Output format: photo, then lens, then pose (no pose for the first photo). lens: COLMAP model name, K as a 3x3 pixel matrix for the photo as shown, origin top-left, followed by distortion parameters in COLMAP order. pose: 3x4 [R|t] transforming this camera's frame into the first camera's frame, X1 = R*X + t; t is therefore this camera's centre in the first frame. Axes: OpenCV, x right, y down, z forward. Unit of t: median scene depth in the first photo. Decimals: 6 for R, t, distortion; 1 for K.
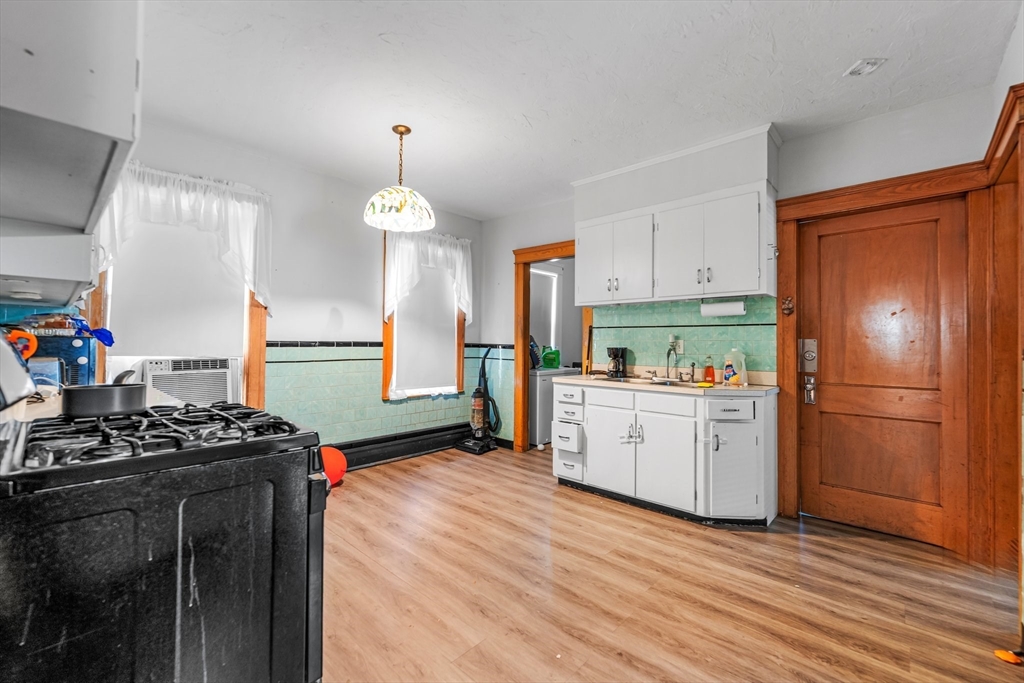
lens RADIAL K [[420.9, 0, 523.5], [0, 420.9, 343.4], [0, 0, 1]] dist [-0.001053, -0.000152]
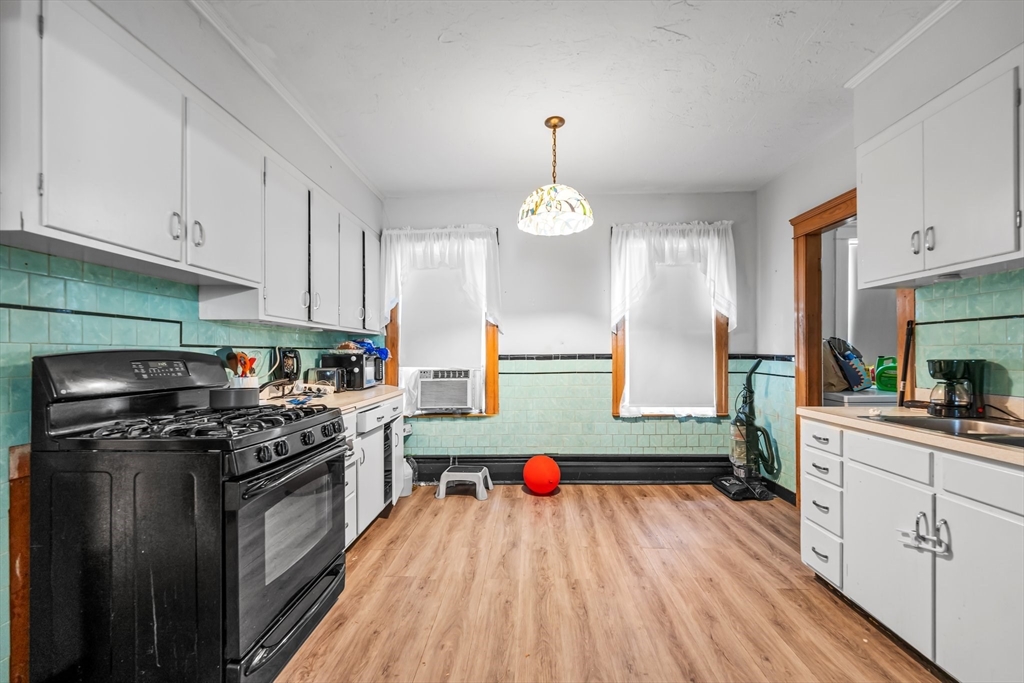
lens RADIAL K [[420.8, 0, 517.4], [0, 420.8, 357.7], [0, 0, 1]] dist [-0.000644, -0.000068]
pose [[0.654697, -0.006083, -0.755867, 0.245633], [0.011892, 0.999927, 0.002253, -0.000077], [0.755798, -0.010464, 0.654721, 0.239185]]
